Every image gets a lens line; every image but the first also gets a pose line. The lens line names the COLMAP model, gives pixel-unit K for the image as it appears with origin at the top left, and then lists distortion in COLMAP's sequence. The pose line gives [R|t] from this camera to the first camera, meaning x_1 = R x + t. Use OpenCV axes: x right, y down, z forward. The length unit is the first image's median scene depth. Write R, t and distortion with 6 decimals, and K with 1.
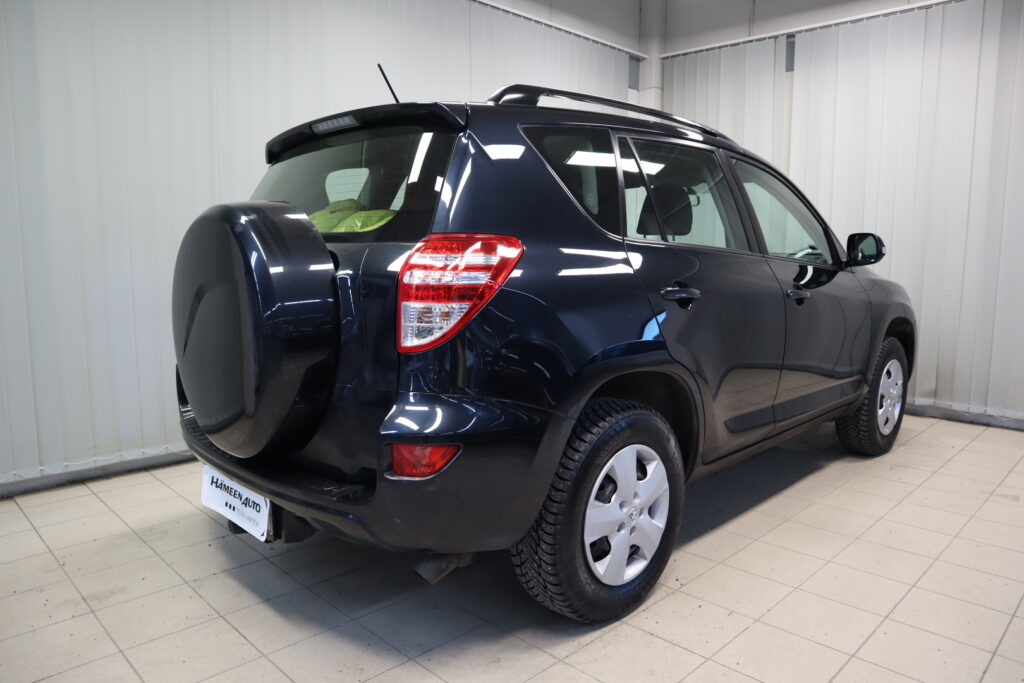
lens RADIAL K [[696.2, 0, 515.5], [0, 696.2, 348.4], [0, 0, 1]] dist [-0.081256, 0.013498]
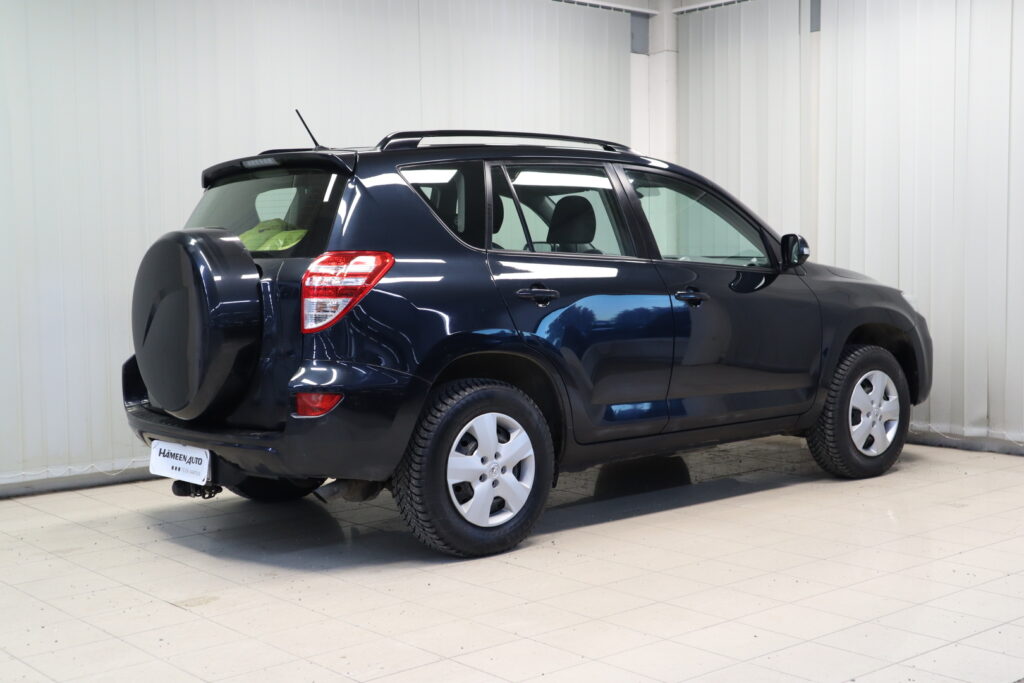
lens RADIAL K [[1283.5, 0, 506.9], [0, 1283.5, 350.9], [0, 0, 1]] dist [0.072614, 0.000000]
pose [[0.996332, -0.014687, -0.084304, 0.402431], [0.008736, 0.997472, -0.070528, 0.196489], [0.085127, 0.069533, 0.993941, -1.358562]]
